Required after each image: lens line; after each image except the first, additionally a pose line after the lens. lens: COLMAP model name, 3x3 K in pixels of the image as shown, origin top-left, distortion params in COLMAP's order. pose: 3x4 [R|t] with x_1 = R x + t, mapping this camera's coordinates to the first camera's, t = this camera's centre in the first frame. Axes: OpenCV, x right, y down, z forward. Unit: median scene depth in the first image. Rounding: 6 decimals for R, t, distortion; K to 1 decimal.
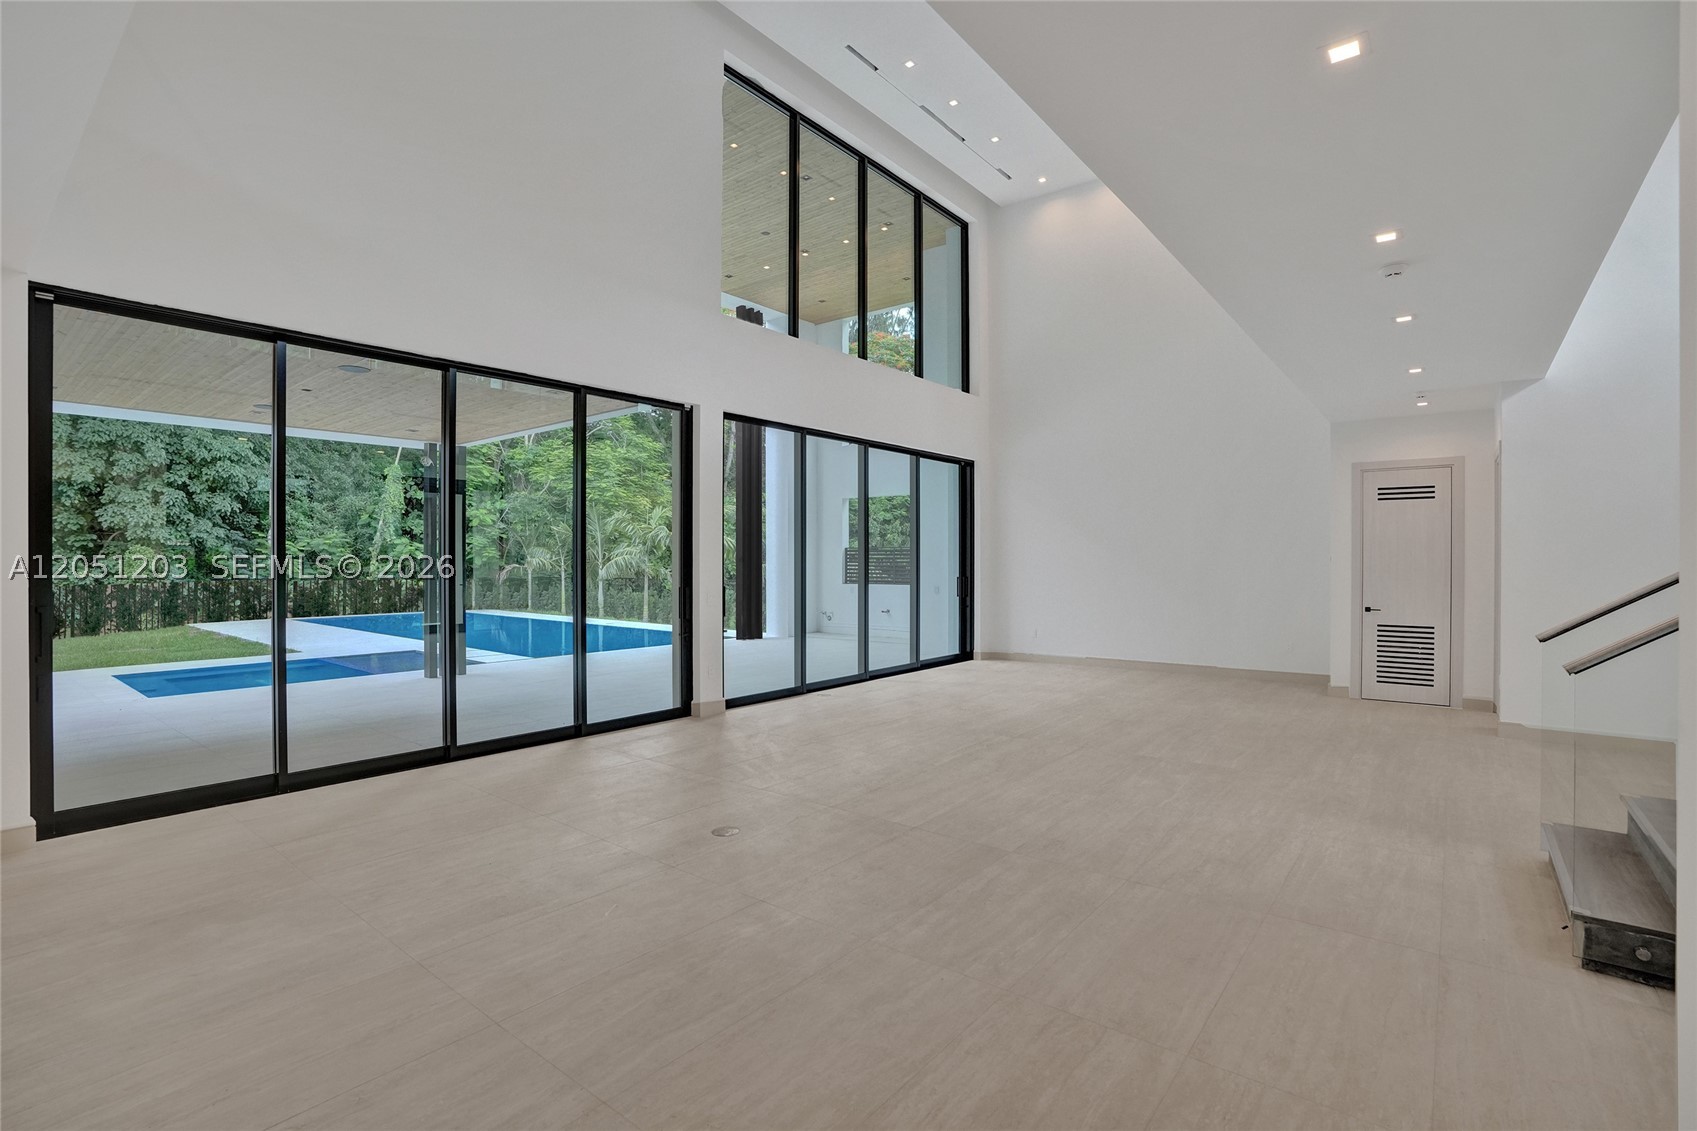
lens RADIAL K [[784.8, 0, 854.1], [0, 784.8, 561.0], [0, 0, 1]] dist [-0.064899, 0.027872]
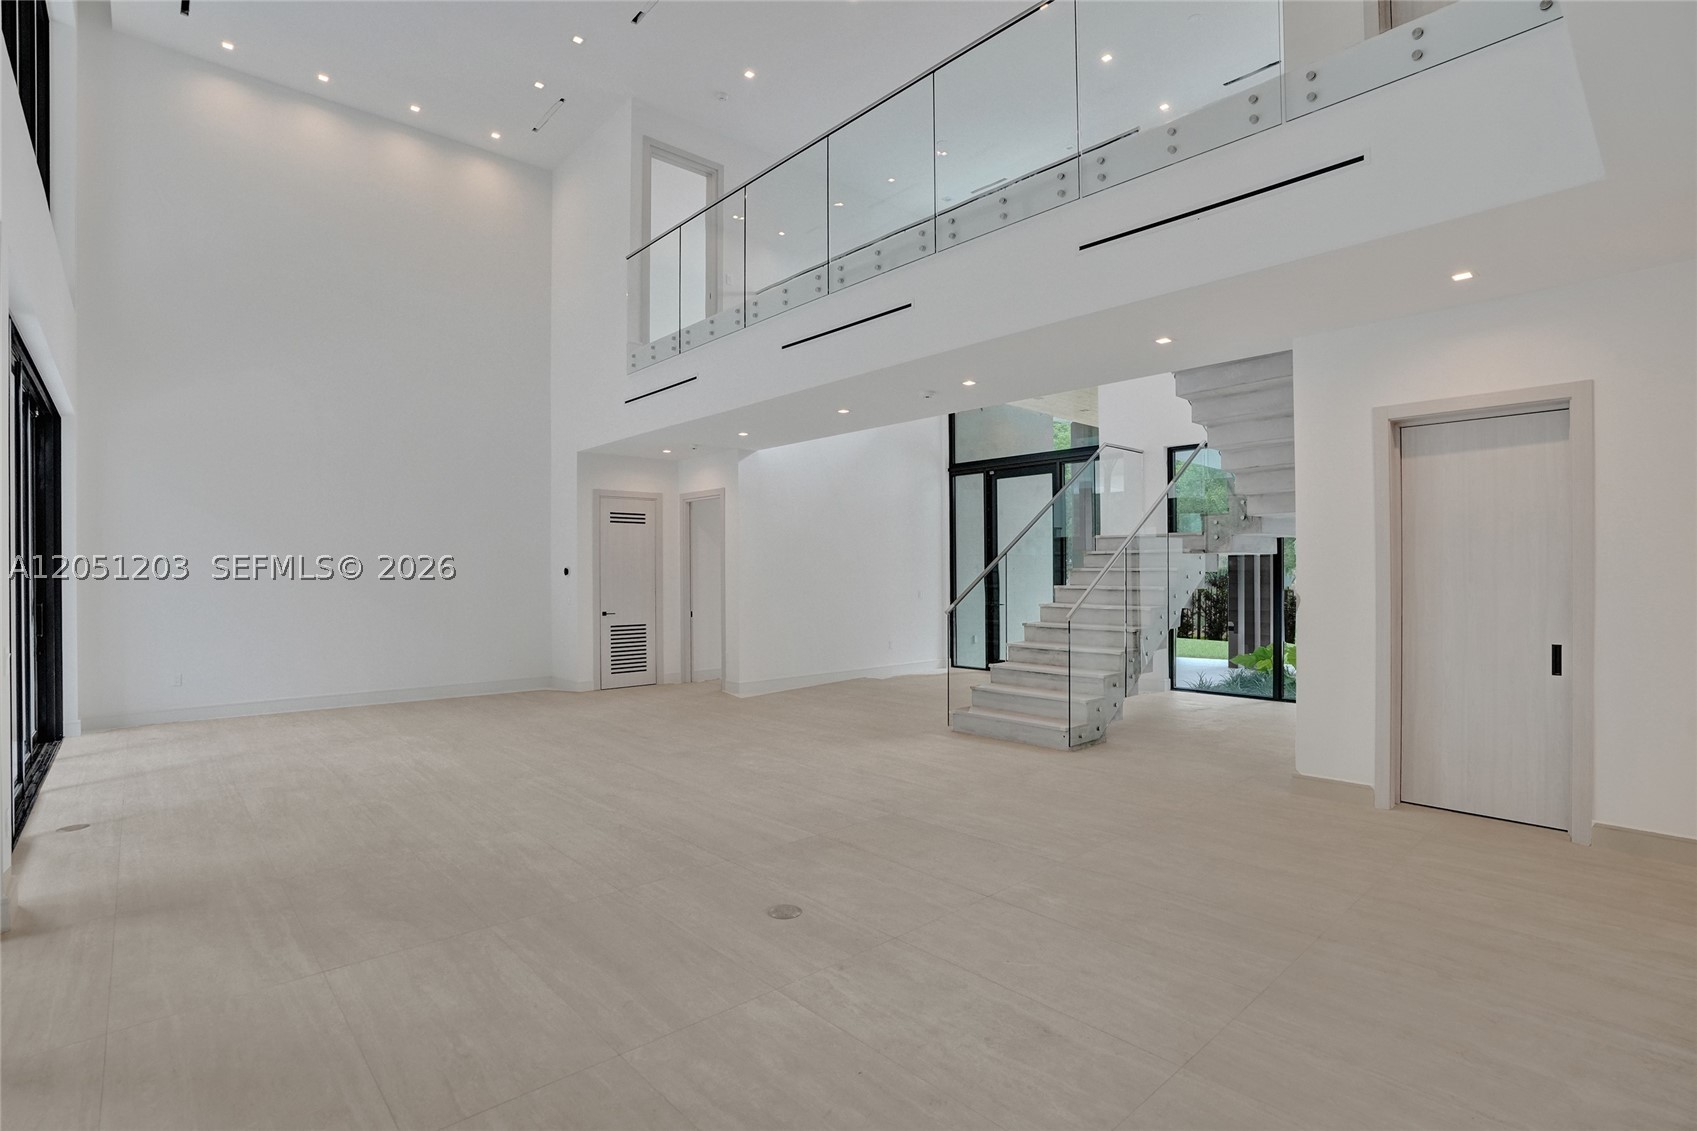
lens RADIAL K [[811.7, 0, 850.7], [0, 811.7, 572.5], [0, 0, 1]] dist [-0.067517, 0.028074]
pose [[0.162945, -0.001145, 0.986634, -0.537764], [0.005048, 0.999987, 0.000327, 0.001114], [-0.986622, 0.004927, 0.162949, 0.446867]]
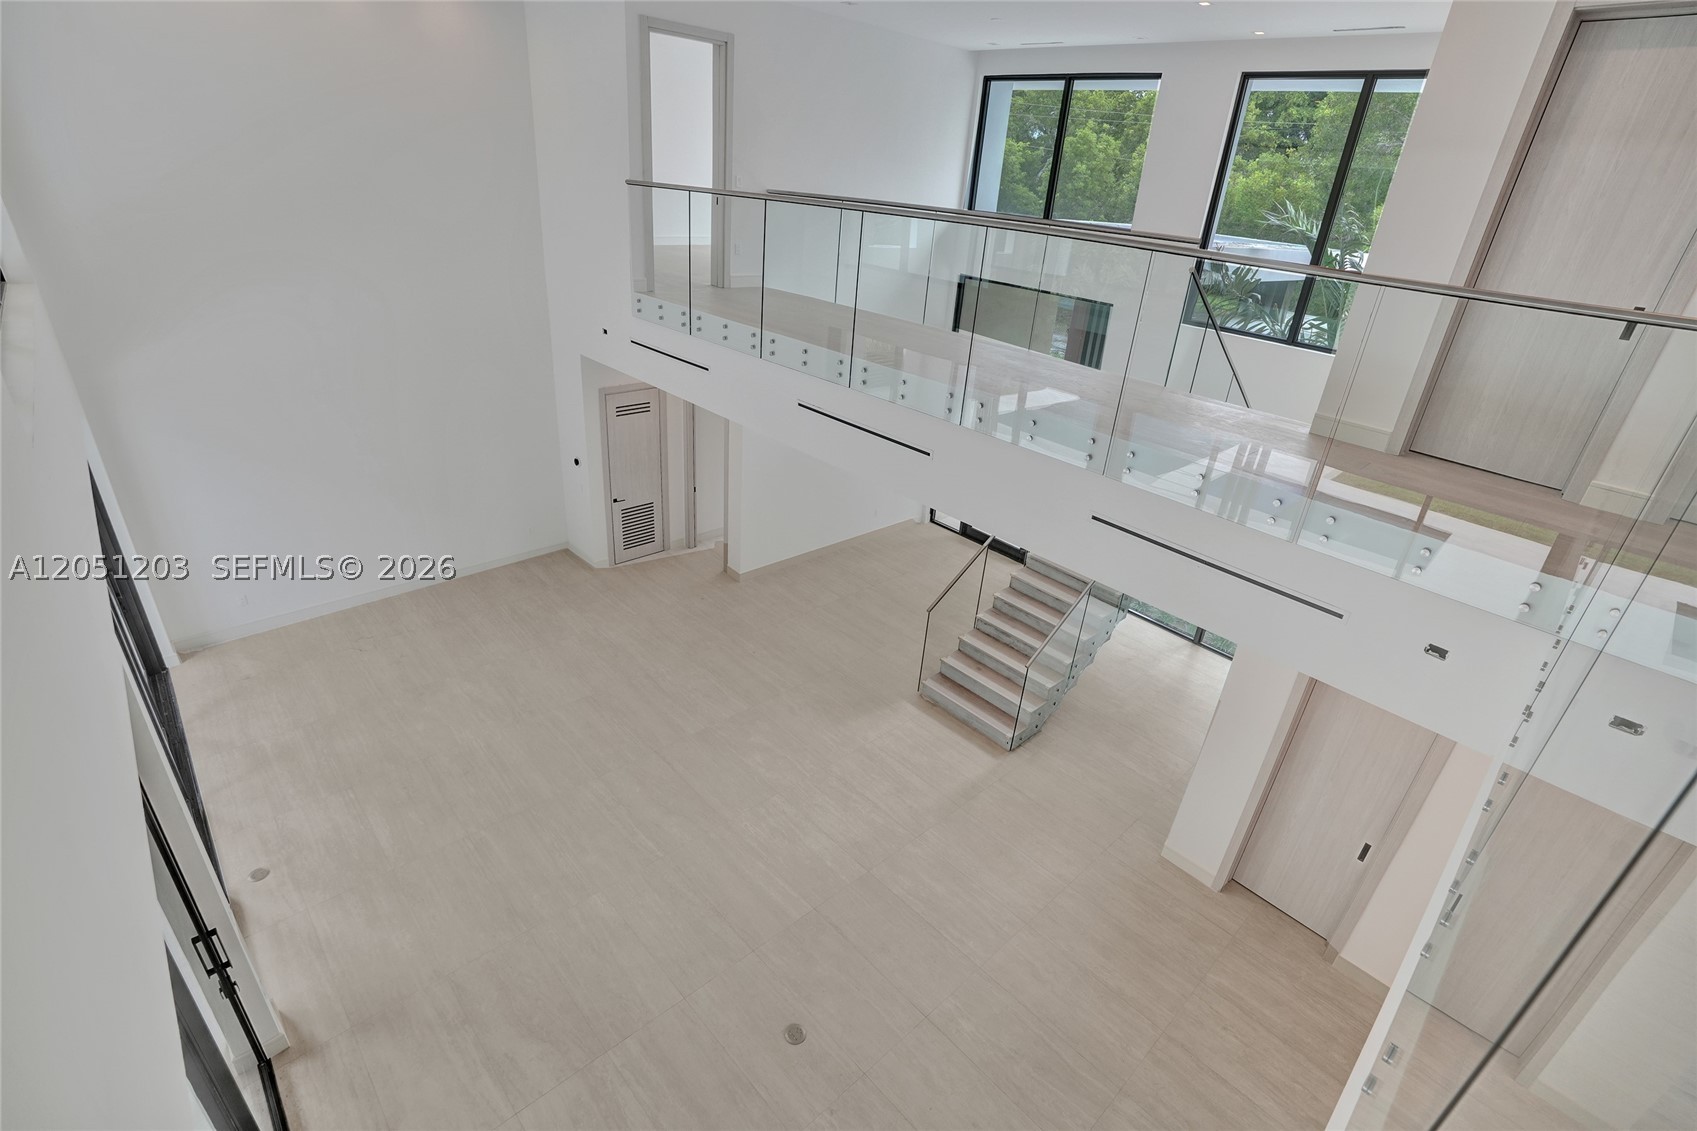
lens RADIAL K [[784.8, 0, 854.1], [0, 784.8, 561.0], [0, 0, 1]] dist [-0.064899, 0.027872]
pose [[0.144436, -0.431239, 0.890602, -0.513213], [-0.078790, 0.892169, 0.444776, -0.490659], [-0.986372, -0.134412, 0.094884, 0.499165]]
